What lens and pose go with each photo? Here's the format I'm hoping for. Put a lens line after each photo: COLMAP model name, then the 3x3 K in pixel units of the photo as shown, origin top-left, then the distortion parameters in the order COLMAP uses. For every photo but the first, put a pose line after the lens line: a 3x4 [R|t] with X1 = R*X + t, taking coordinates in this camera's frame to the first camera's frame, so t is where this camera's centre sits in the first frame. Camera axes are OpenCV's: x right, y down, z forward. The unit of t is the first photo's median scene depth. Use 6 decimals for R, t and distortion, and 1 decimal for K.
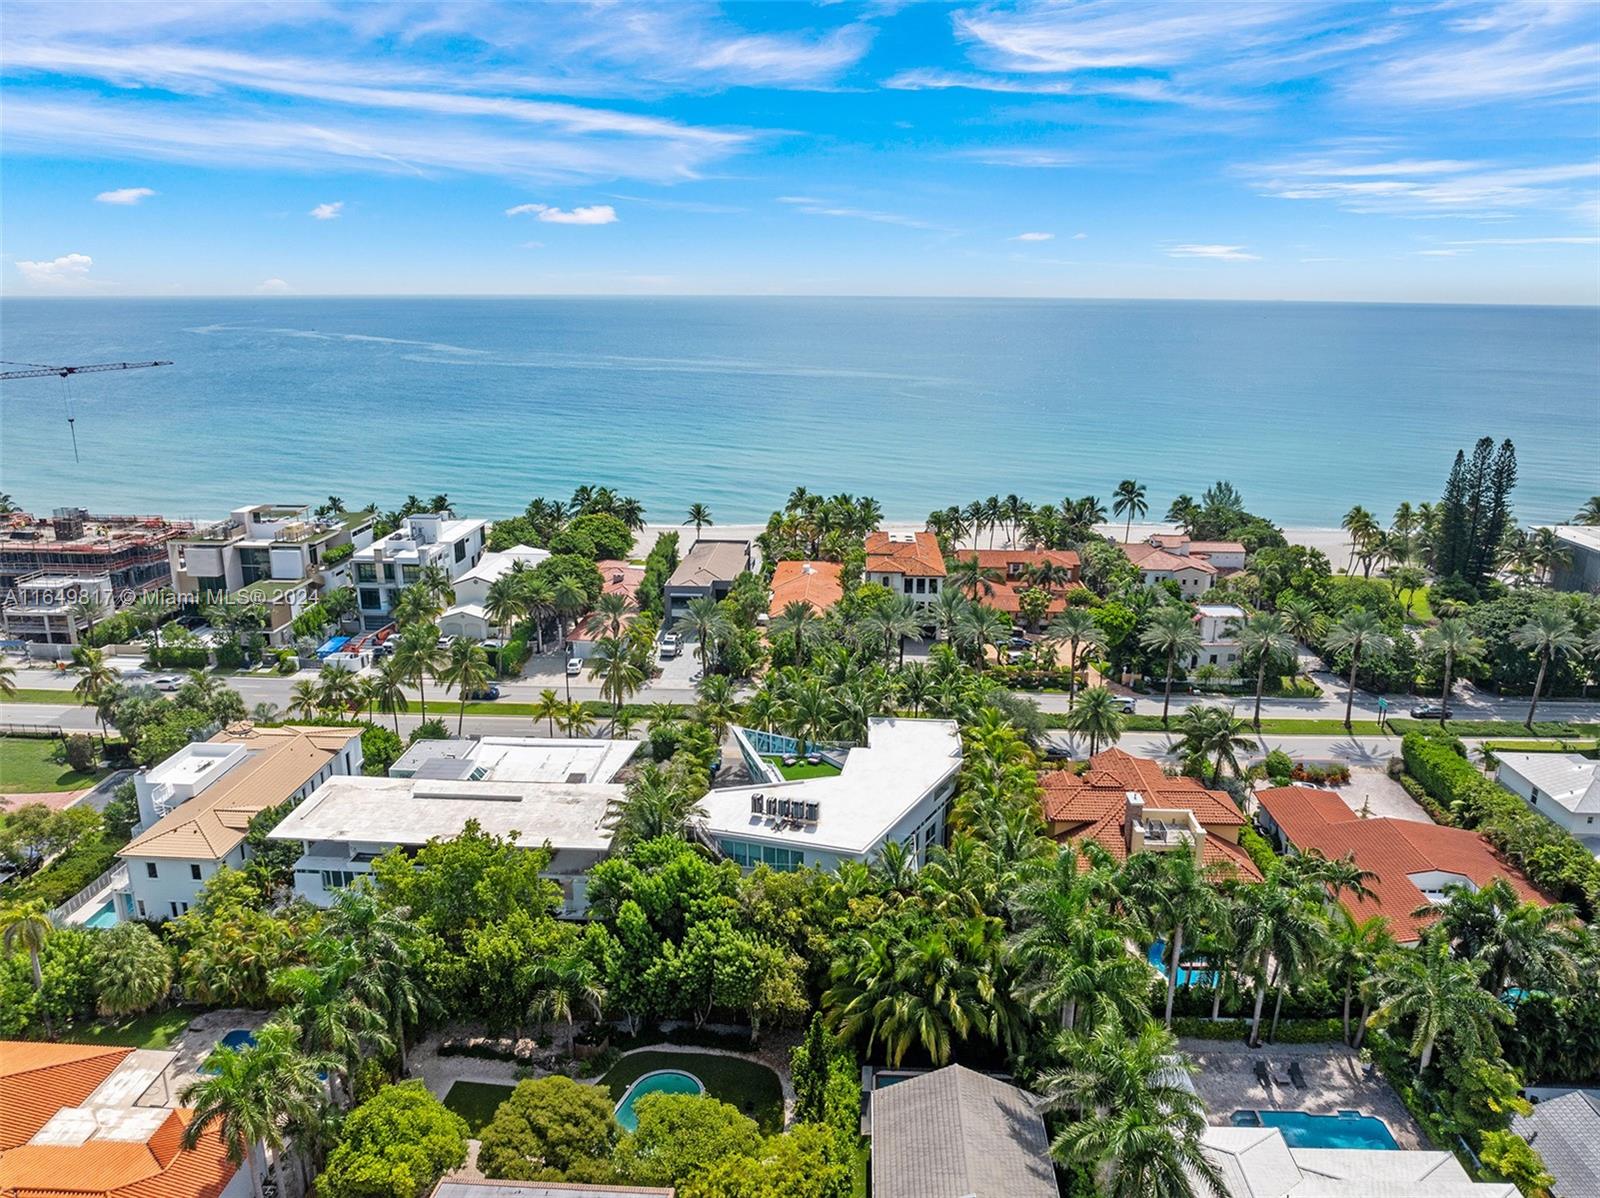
lens RADIAL K [[1128.6, 0, 817.4], [0, 1128.6, 624.8], [0, 0, 1]] dist [-0.074256, 0.036540]
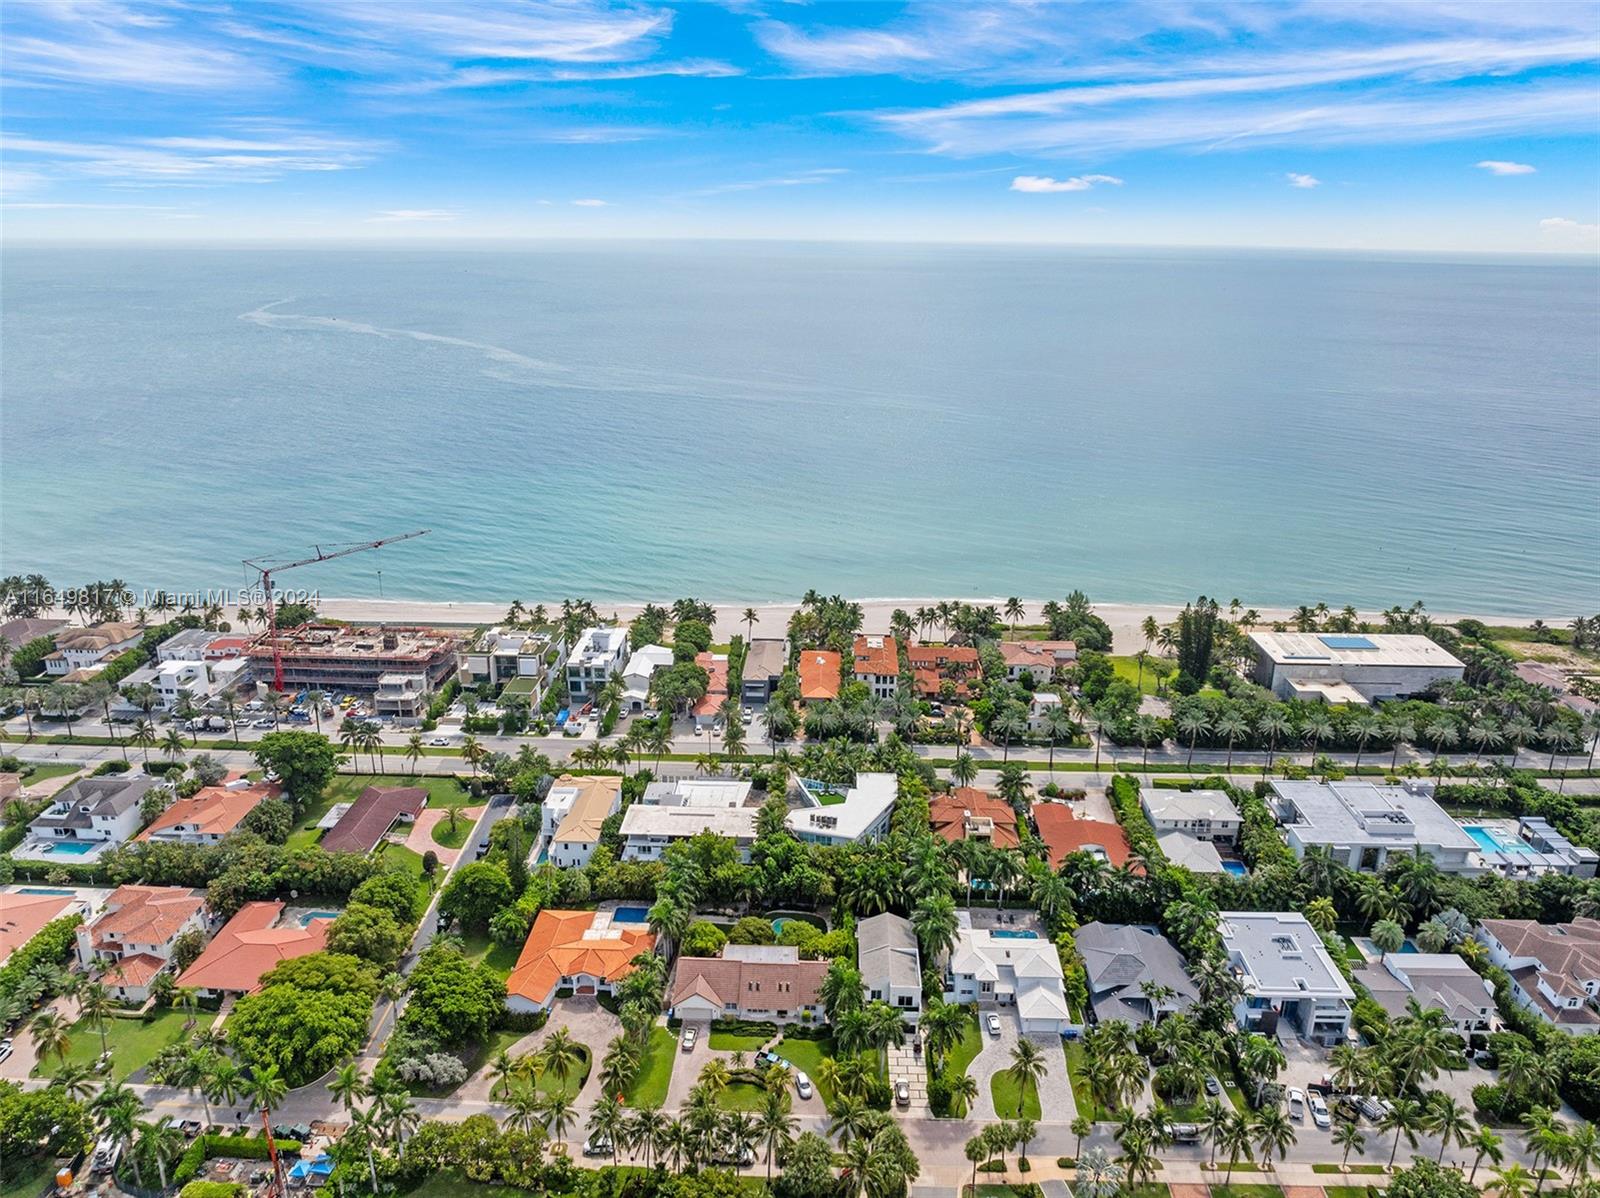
lens RADIAL K [[1128.6, 0, 804.2], [0, 1128.6, 601.7], [0, 0, 1]] dist [-0.074256, 0.036540]
pose [[0.999983, -0.004229, 0.004082, -0.055261], [0.004097, 0.999484, 0.031846, -0.277046], [-0.004215, -0.031829, 0.999484, -1.027788]]
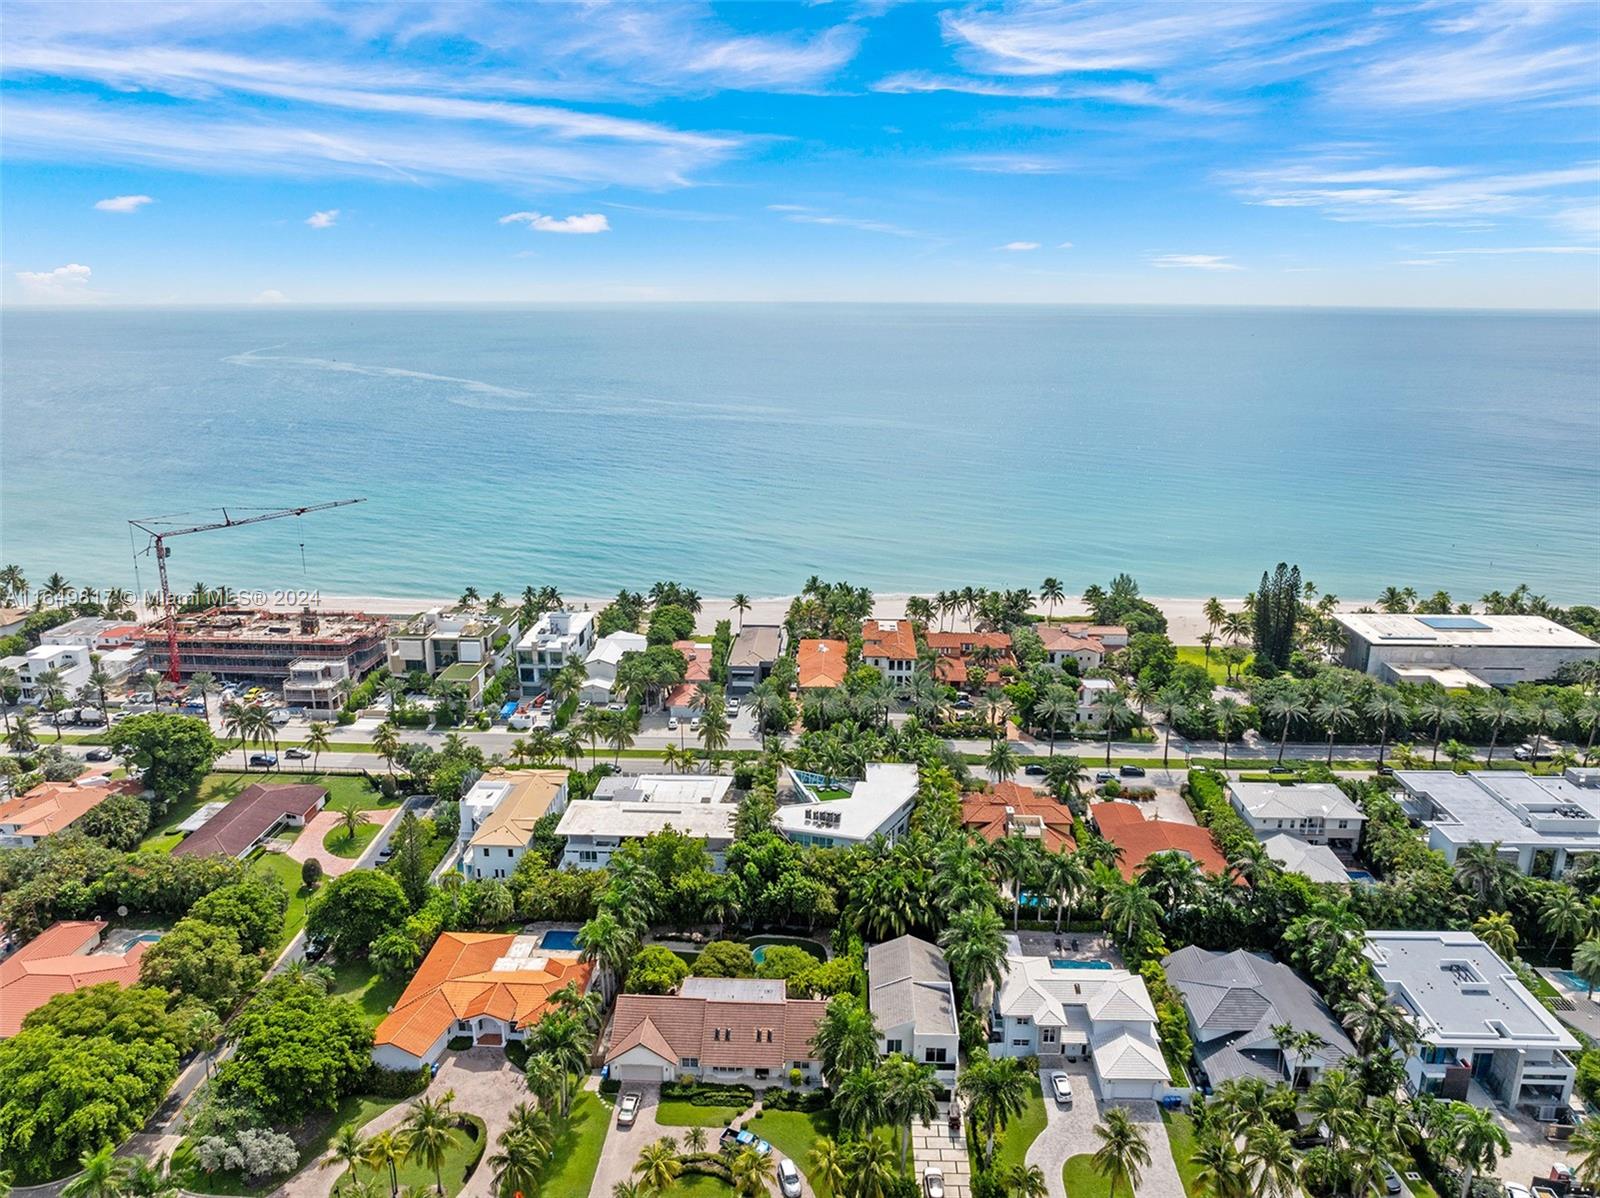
lens RADIAL K [[1128.6, 0, 805.7], [0, 1128.6, 601.5], [0, 0, 1]] dist [-0.074256, 0.036540]
pose [[0.999965, -0.007438, -0.003873, -0.032686], [0.007353, 0.999741, -0.021548, -0.111326], [0.004032, 0.021518, 0.999760, -0.636363]]
